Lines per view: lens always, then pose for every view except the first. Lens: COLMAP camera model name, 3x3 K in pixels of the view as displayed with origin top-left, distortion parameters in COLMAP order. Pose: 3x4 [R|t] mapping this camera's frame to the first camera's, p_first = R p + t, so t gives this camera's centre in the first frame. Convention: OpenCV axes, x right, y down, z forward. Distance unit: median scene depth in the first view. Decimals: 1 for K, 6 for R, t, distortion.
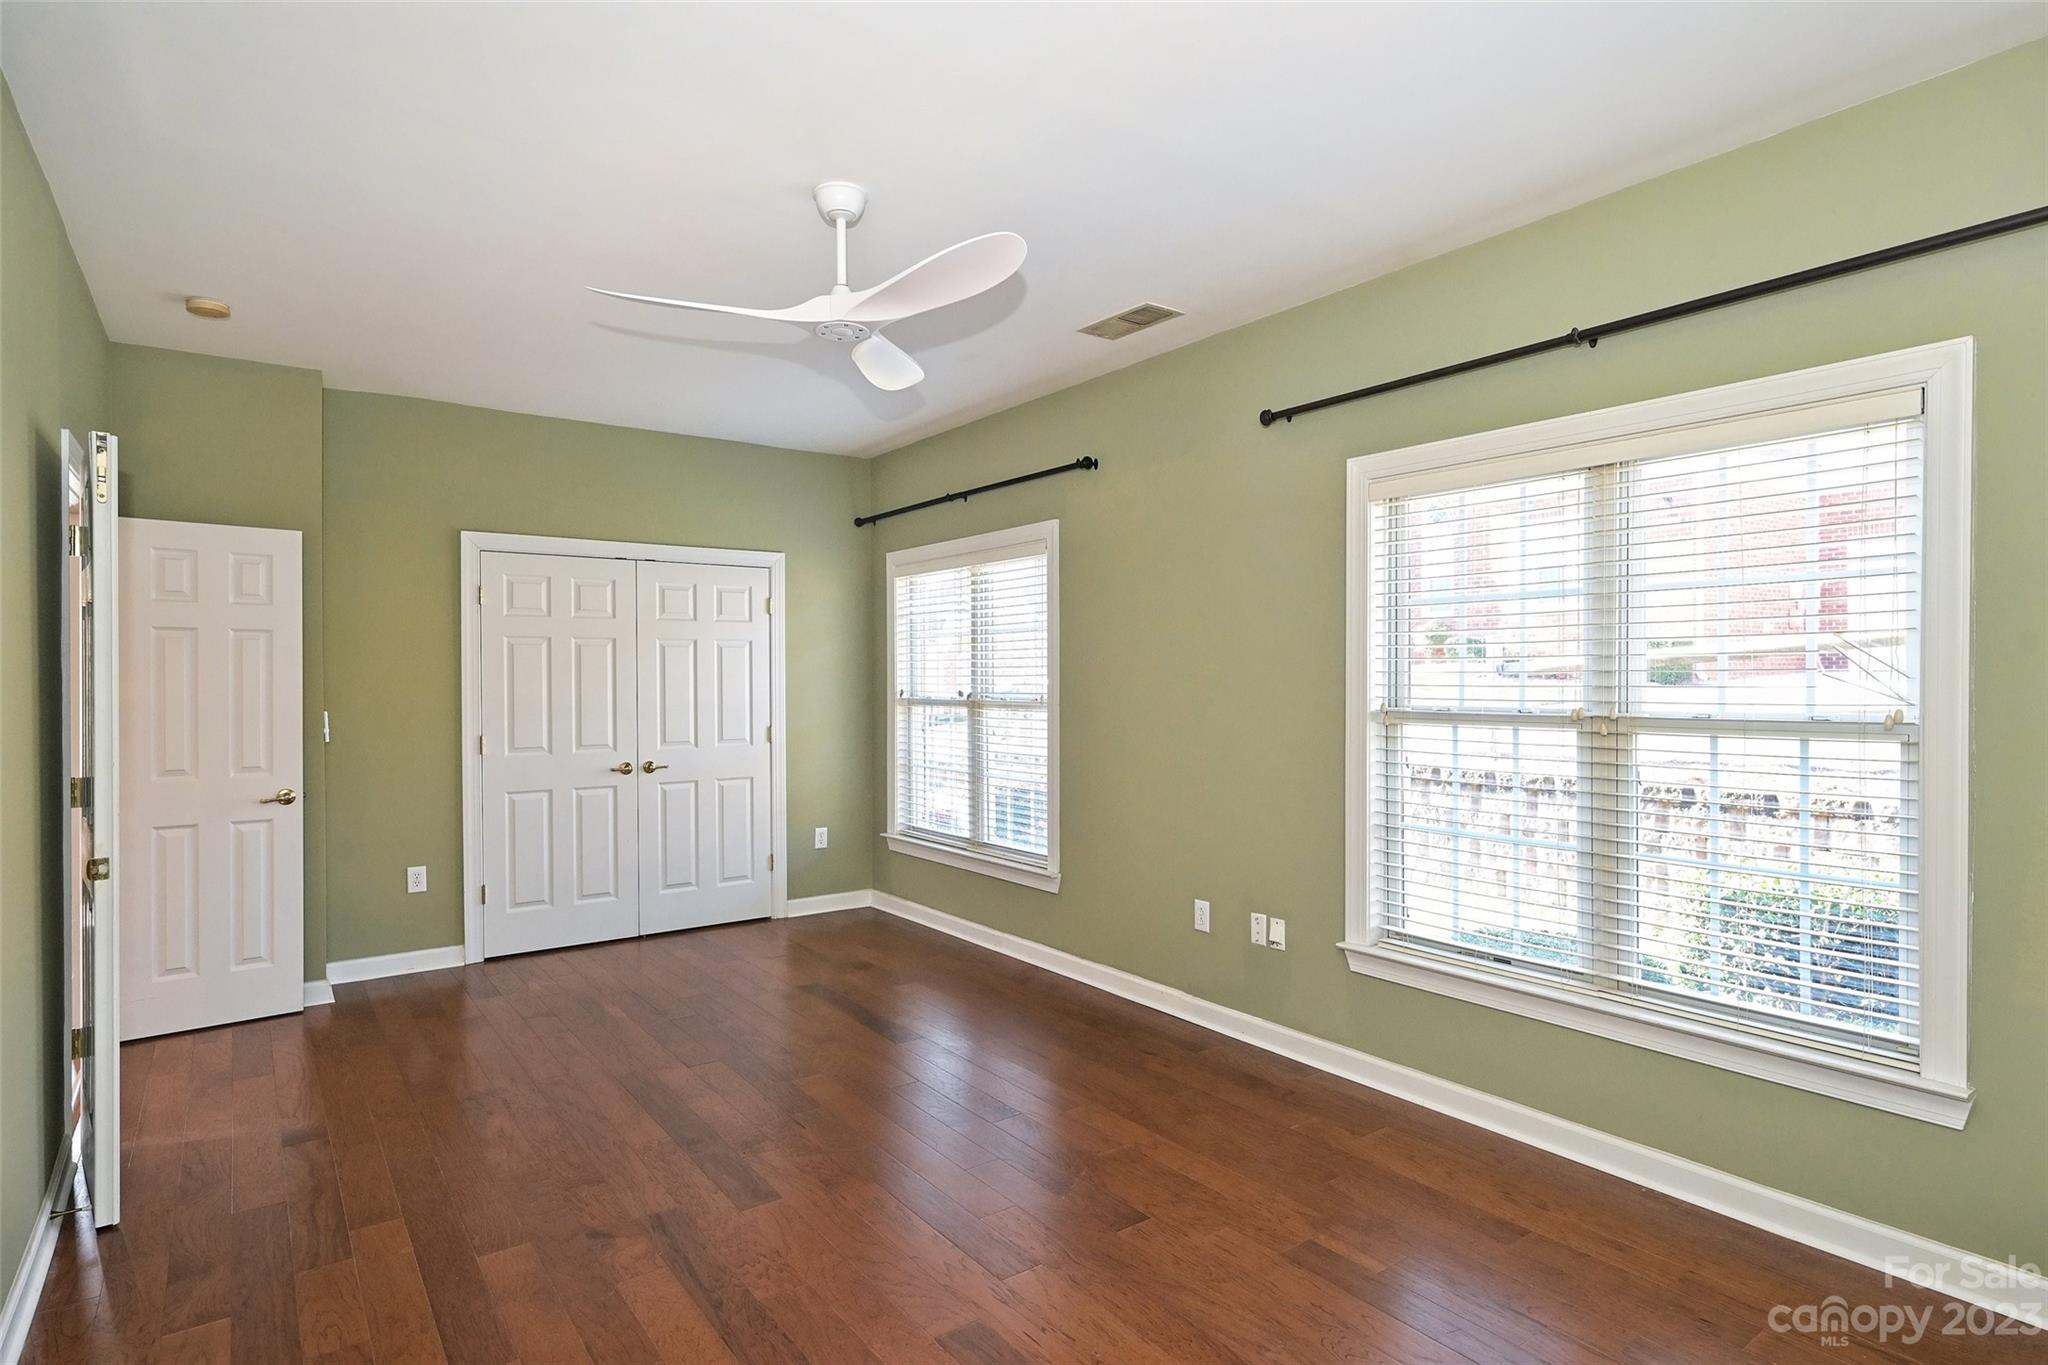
lens RADIAL K [[1077.2, 0, 1024.0], [0, 1077.2, 682.5], [0, 0, 1]] dist [0.000074, -0.001735]
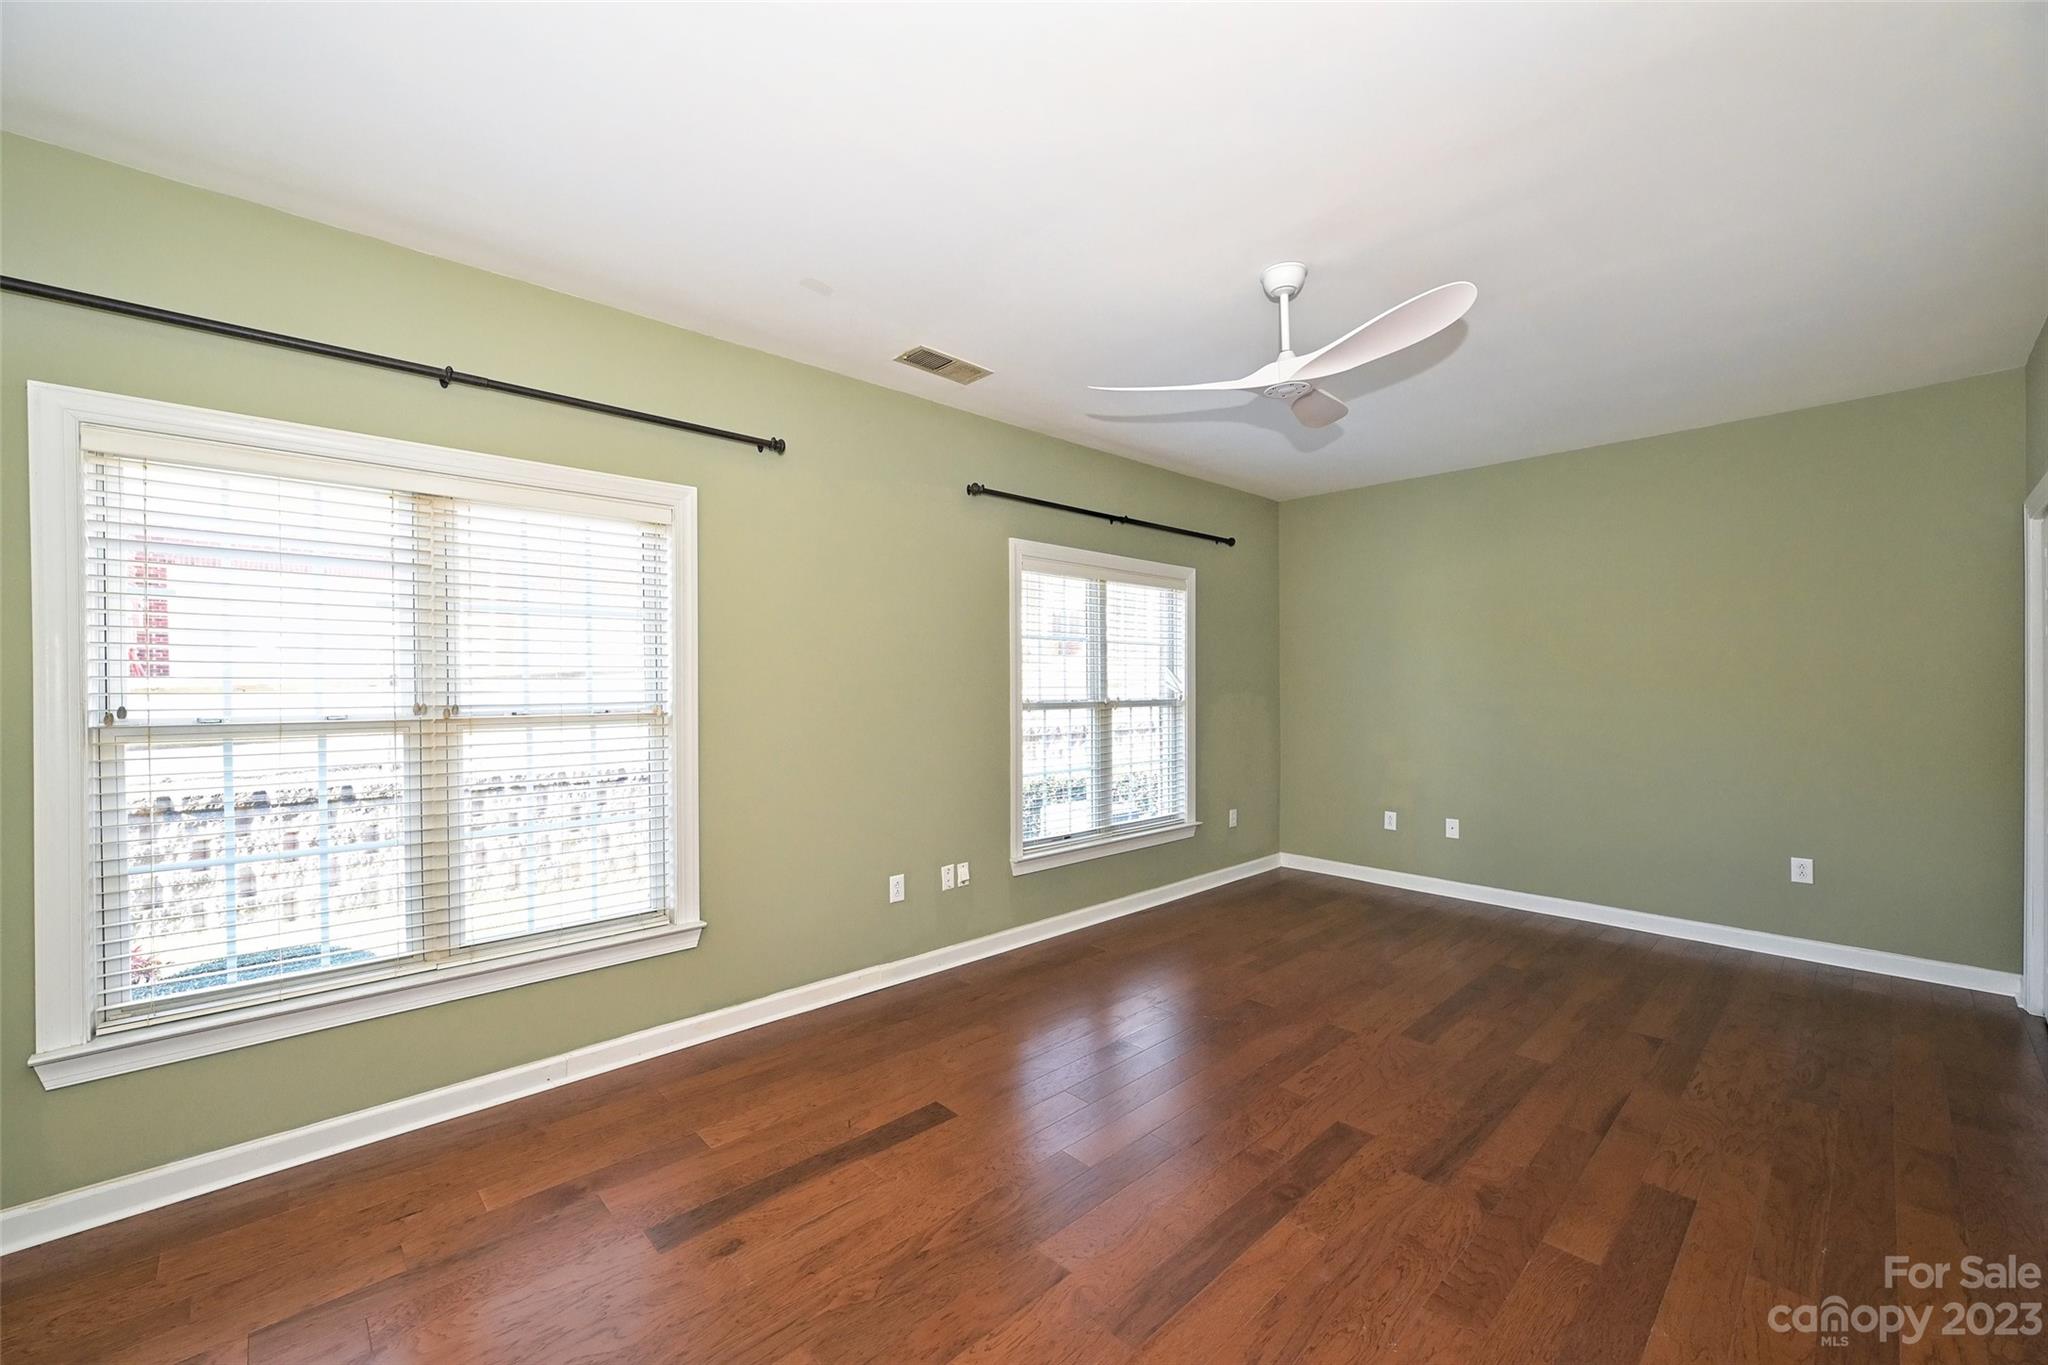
lens RADIAL K [[801.8, 0, 1015.2], [0, 801.8, 694.1], [0, 0, 1]] dist [-0.000526, 0.000652]
pose [[-0.113543, -0.010060, 0.993482, -0.668861], [0.005420, 0.999928, 0.010745, -0.000920], [-0.993518, 0.006605, -0.113481, 0.919638]]
